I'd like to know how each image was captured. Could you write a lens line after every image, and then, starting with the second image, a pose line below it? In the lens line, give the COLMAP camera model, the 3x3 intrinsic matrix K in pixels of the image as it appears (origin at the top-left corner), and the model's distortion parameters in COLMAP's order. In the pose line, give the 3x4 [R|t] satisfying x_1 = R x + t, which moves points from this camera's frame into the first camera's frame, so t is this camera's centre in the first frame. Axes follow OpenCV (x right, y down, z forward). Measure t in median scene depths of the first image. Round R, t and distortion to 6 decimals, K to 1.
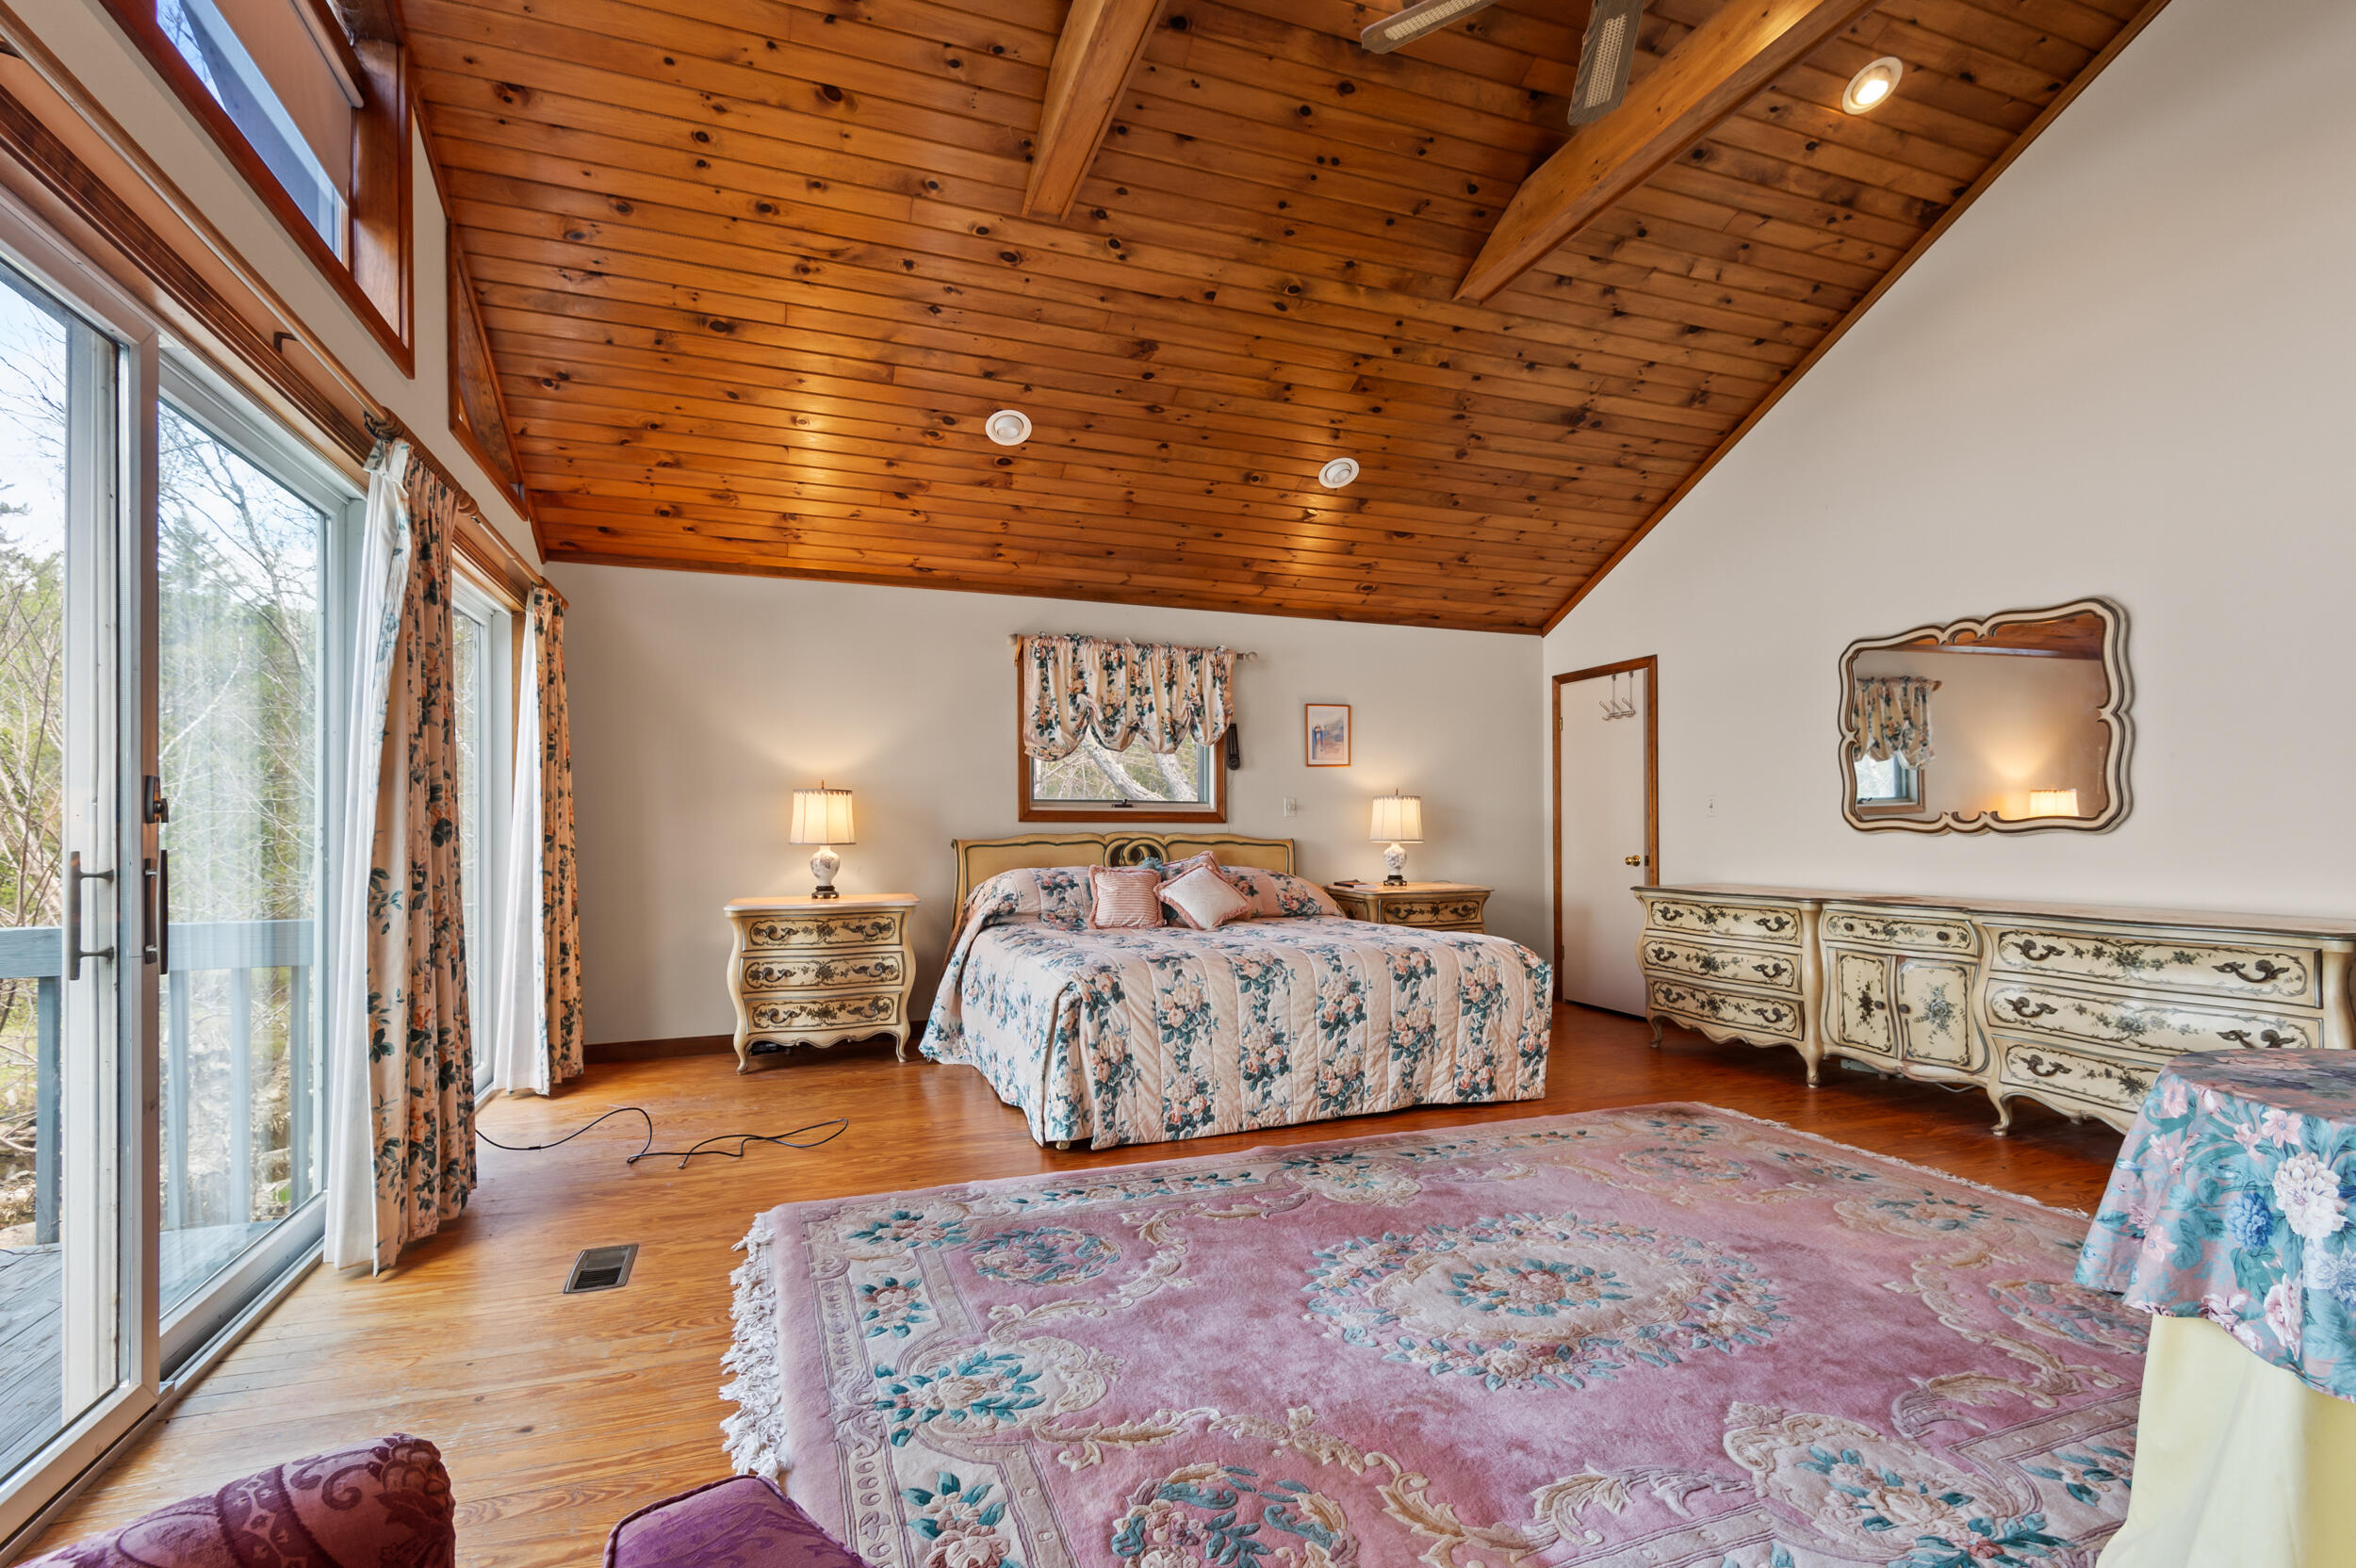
lens RADIAL K [[1087.6, 0, 1174.2], [0, 1087.6, 826.7], [0, 0, 1]] dist [0.026456, -0.000055]
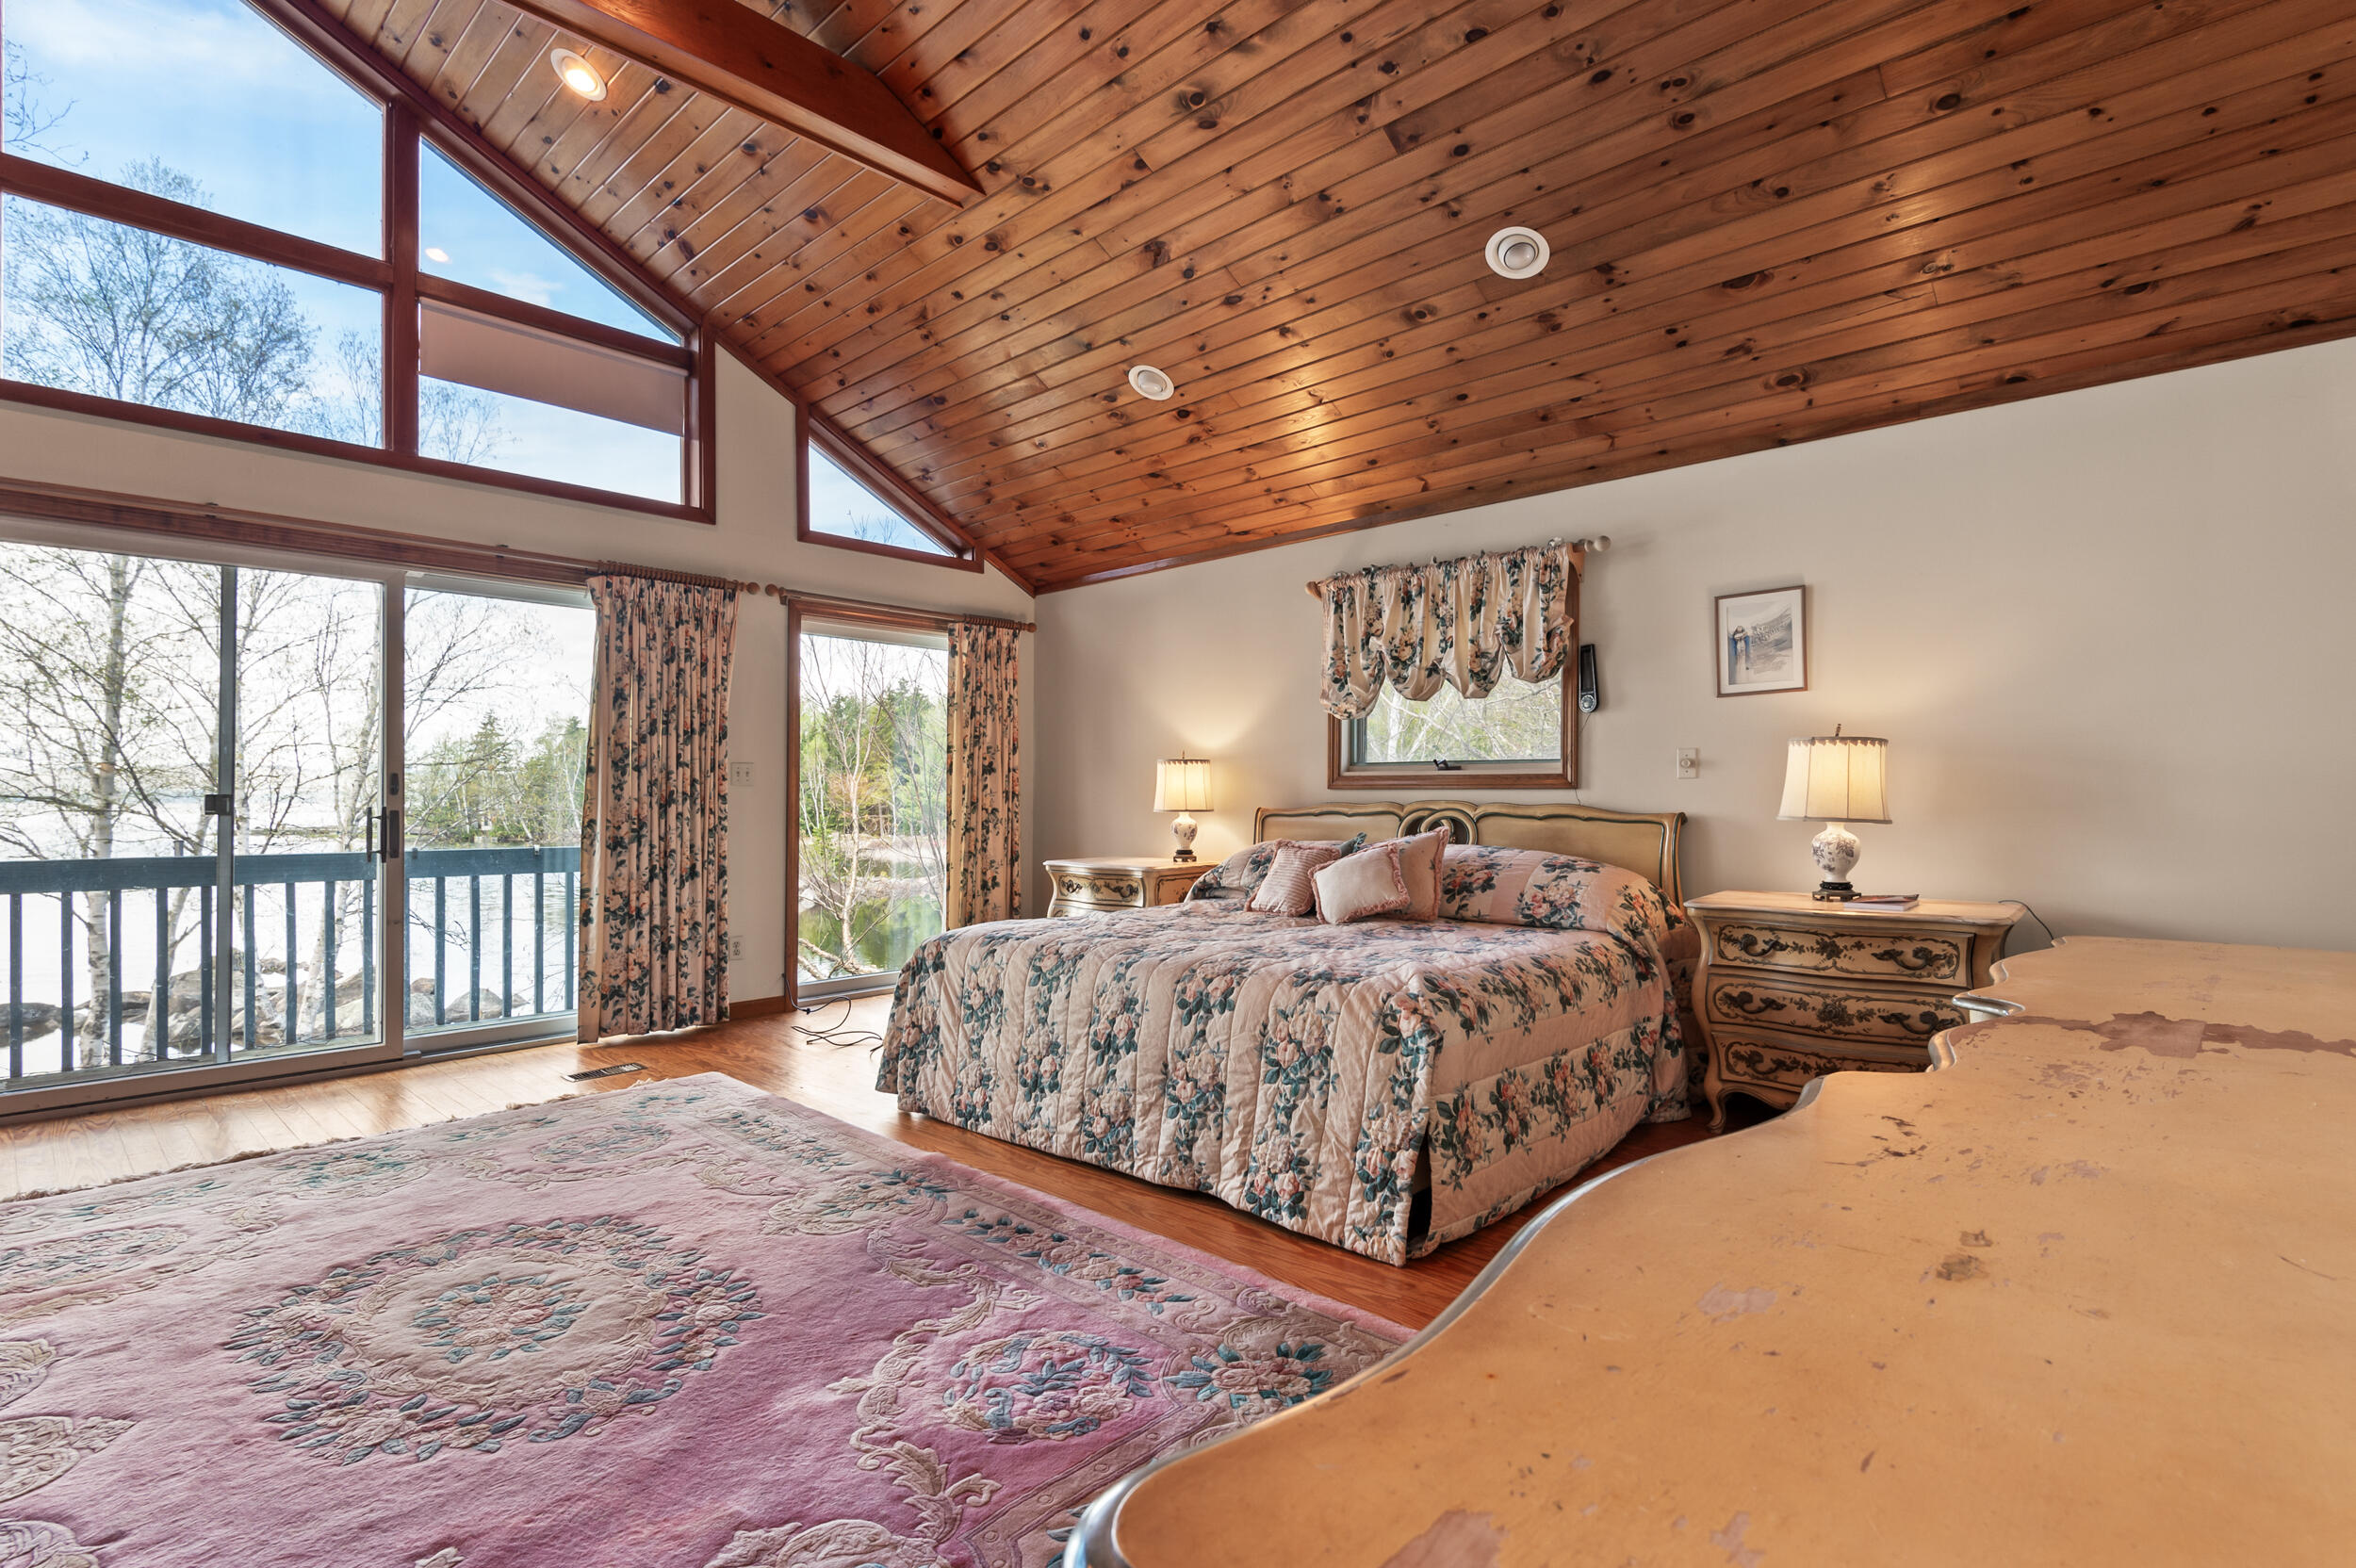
lens RADIAL K [[1107.3, 0, 1180.9], [0, 1107.3, 798.0], [0, 0, 1]] dist [0.018567, -0.000580]
pose [[0.446352, -0.000222, -0.894857, 0.847295], [0.001558, 0.999999, 0.000530, 0.002687], [0.894856, -0.001631, 0.446352, 0.668391]]
